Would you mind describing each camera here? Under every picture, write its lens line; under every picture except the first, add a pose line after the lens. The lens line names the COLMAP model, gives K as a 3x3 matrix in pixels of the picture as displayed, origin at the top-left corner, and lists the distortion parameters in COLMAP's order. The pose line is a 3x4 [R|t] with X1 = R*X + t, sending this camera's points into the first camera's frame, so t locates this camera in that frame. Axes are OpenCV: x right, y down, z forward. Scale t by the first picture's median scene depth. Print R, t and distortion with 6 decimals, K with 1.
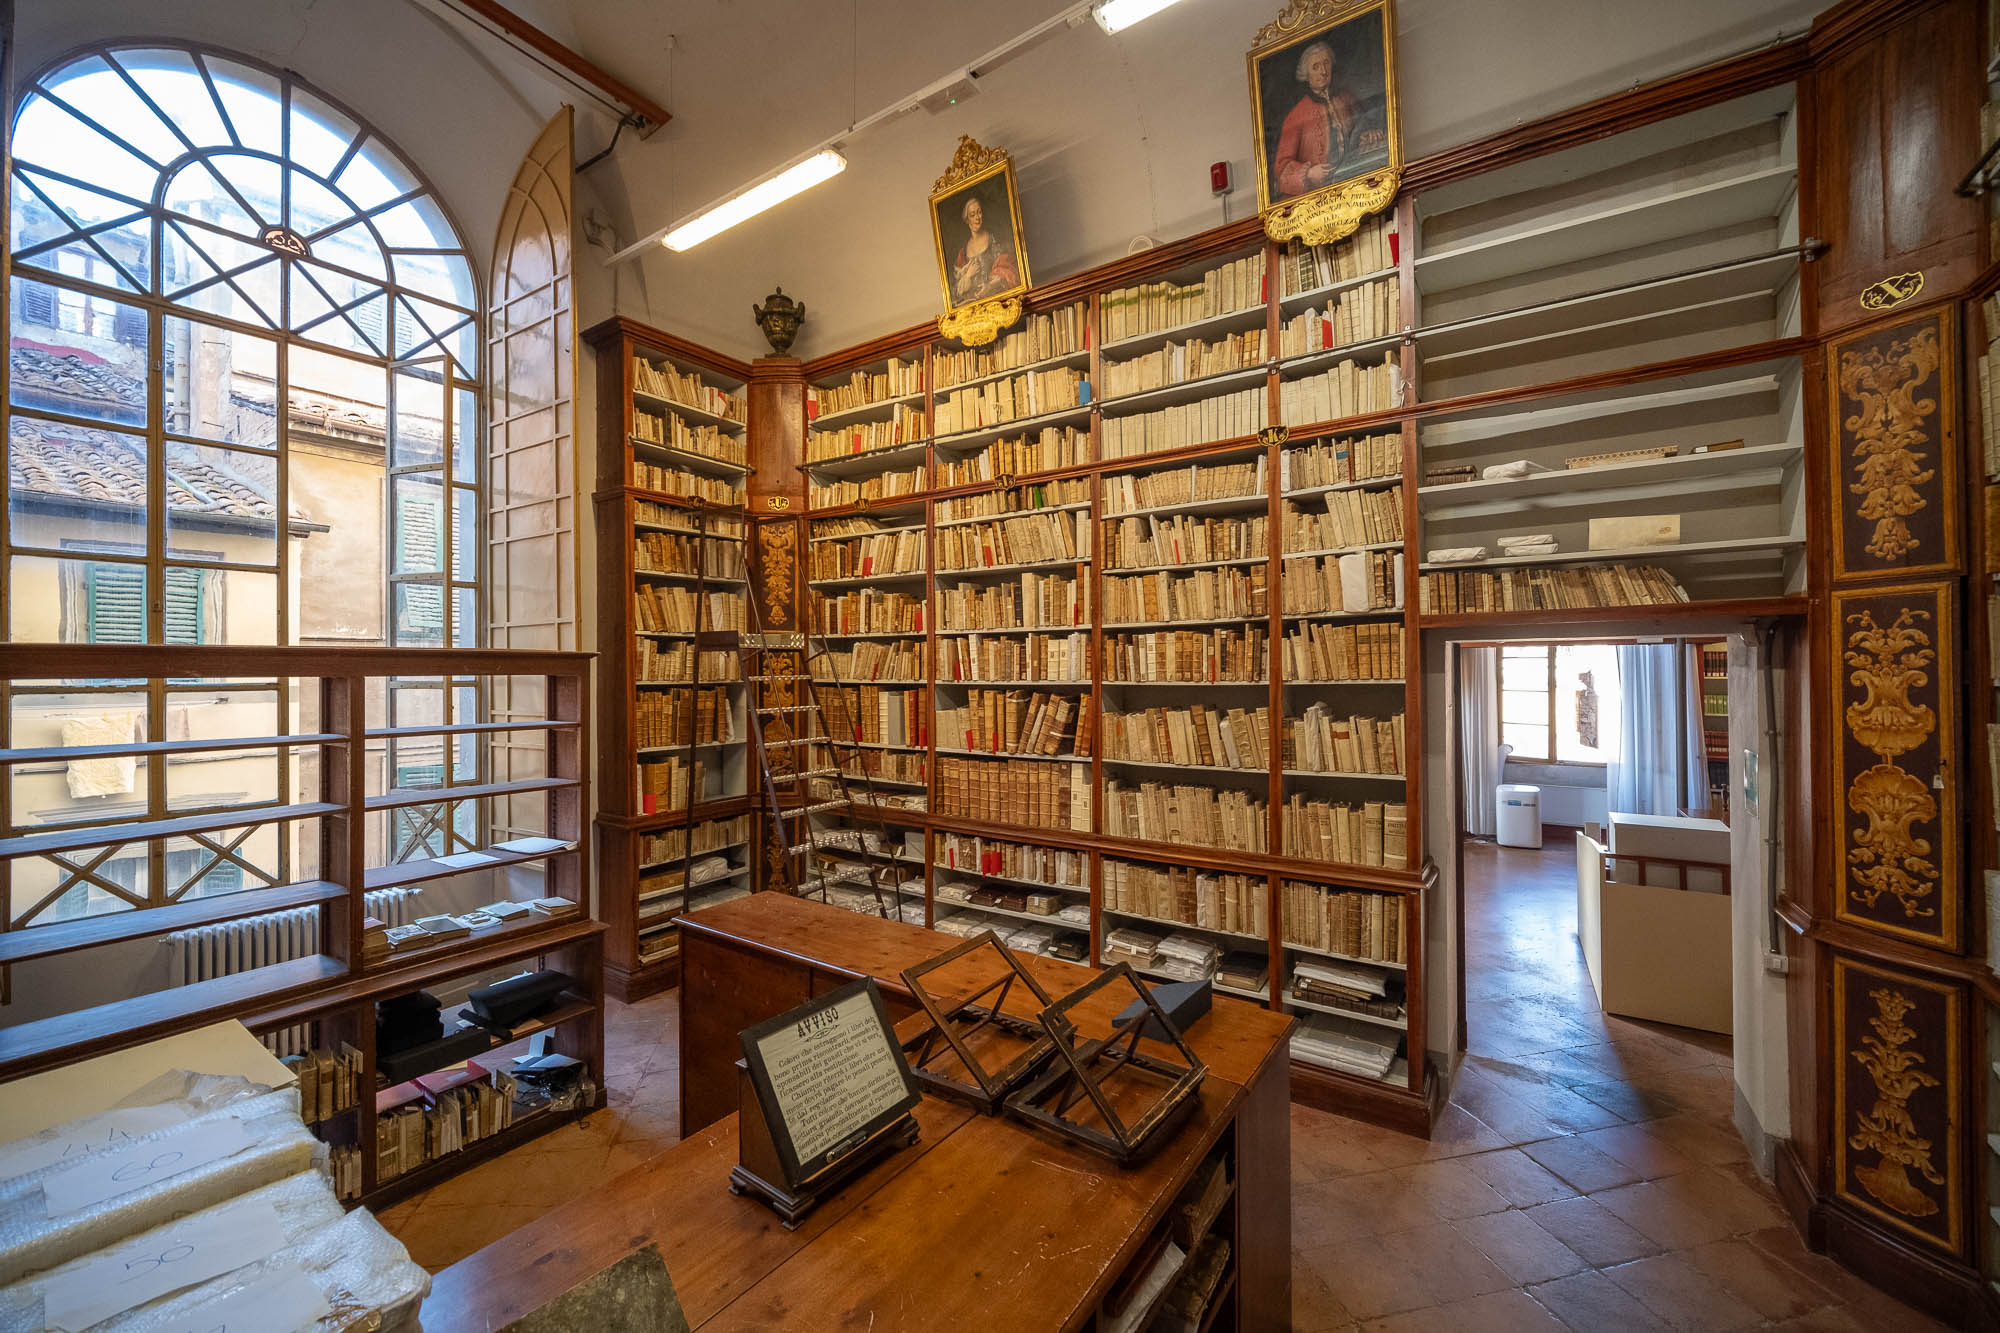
lens RADIAL K [[805.3, 0, 993.2], [0, 805.3, 661.6], [0, 0, 1]] dist [-0.001253, -0.000051]
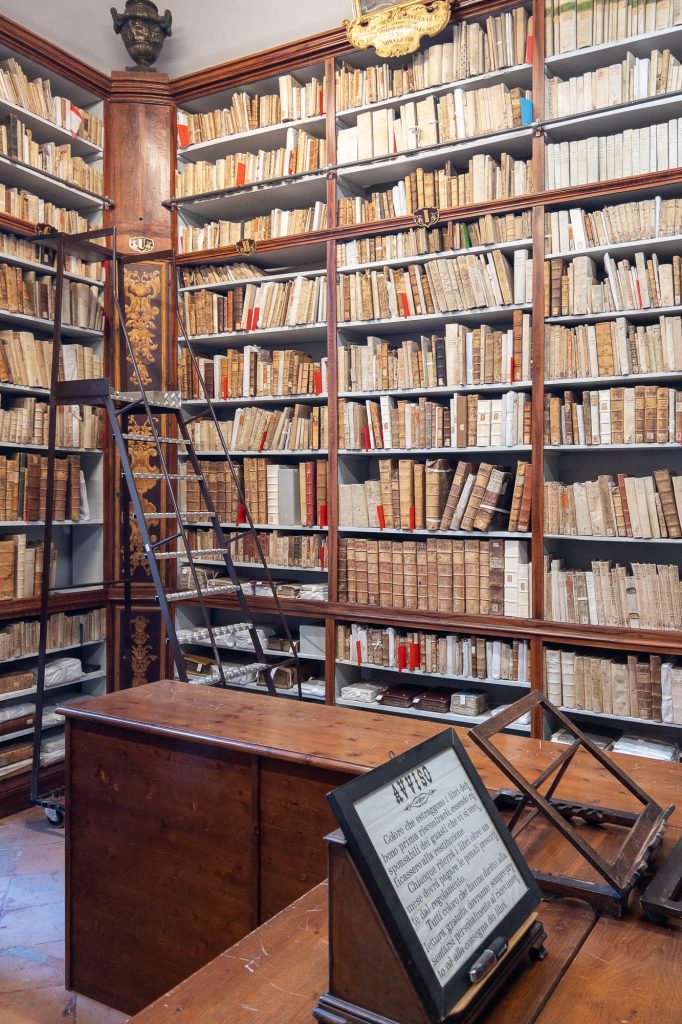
lens RADIAL K [[816.3, 0, 350.5], [0, 816.3, 519.5], [0, 0, 1]] dist [0.047832, -0.055581]
pose [[0.995112, 0.015525, 0.097522, -0.146341], [-0.016624, 0.999807, 0.010464, 0.091294], [-0.097340, -0.012034, 0.995178, 0.131093]]
